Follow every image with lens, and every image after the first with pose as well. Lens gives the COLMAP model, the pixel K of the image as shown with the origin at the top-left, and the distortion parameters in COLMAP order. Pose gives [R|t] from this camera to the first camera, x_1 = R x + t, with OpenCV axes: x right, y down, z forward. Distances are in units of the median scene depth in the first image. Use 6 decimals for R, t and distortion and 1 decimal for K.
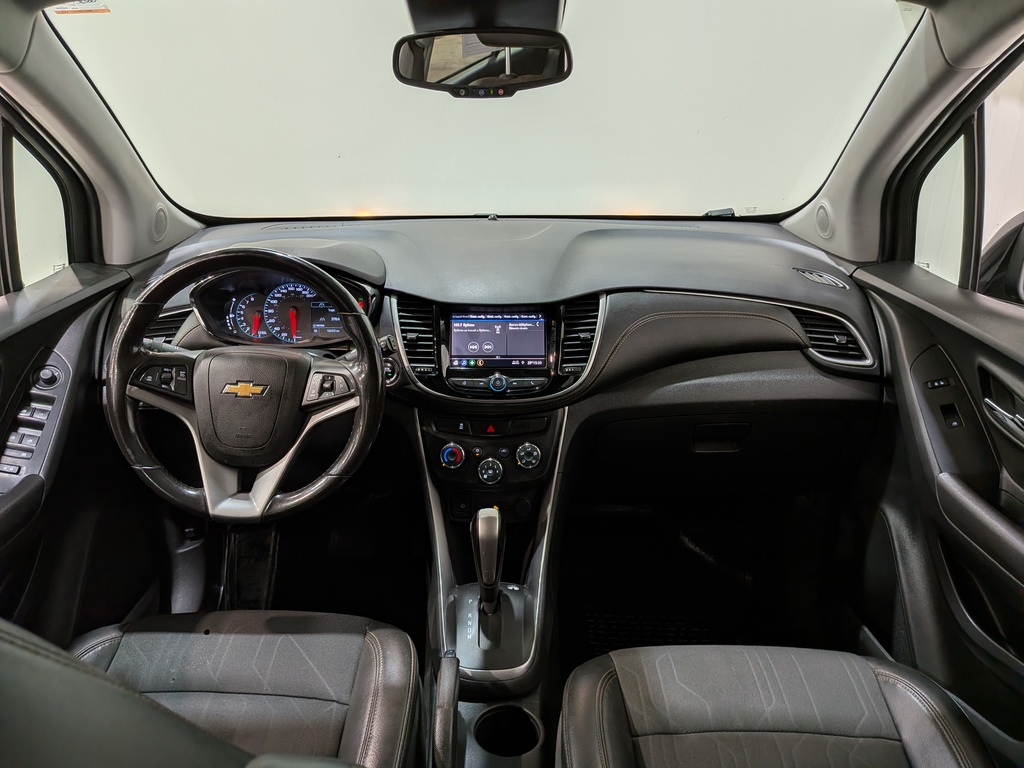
lens RADIAL K [[764.5, 0, 510.5], [0, 764.5, 386.6], [0, 0, 1]] dist [0.070739, -0.120138]
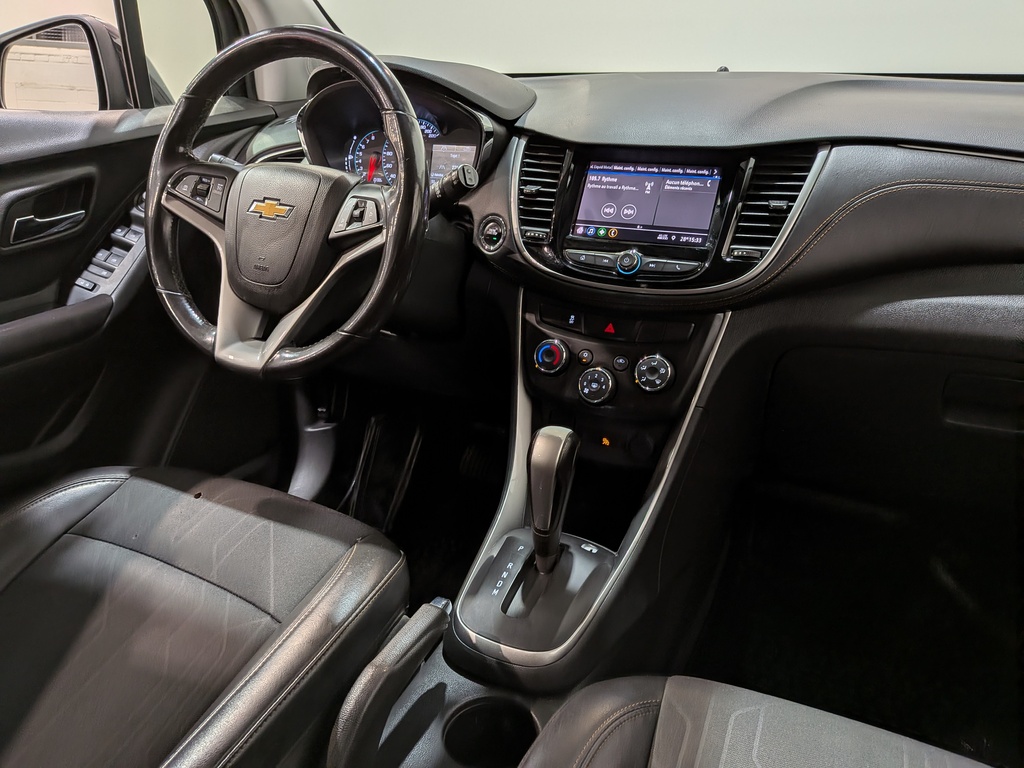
lens RADIAL K [[764.5, 0, 491.6], [0, 764.5, 405.0], [0, 0, 1]] dist [0.070739, -0.120138]
pose [[0.890899, 0.178988, -0.417447, 0.187396], [-0.154424, 0.983692, 0.092211, 0.077896], [0.427144, -0.017688, 0.904011, 0.314739]]
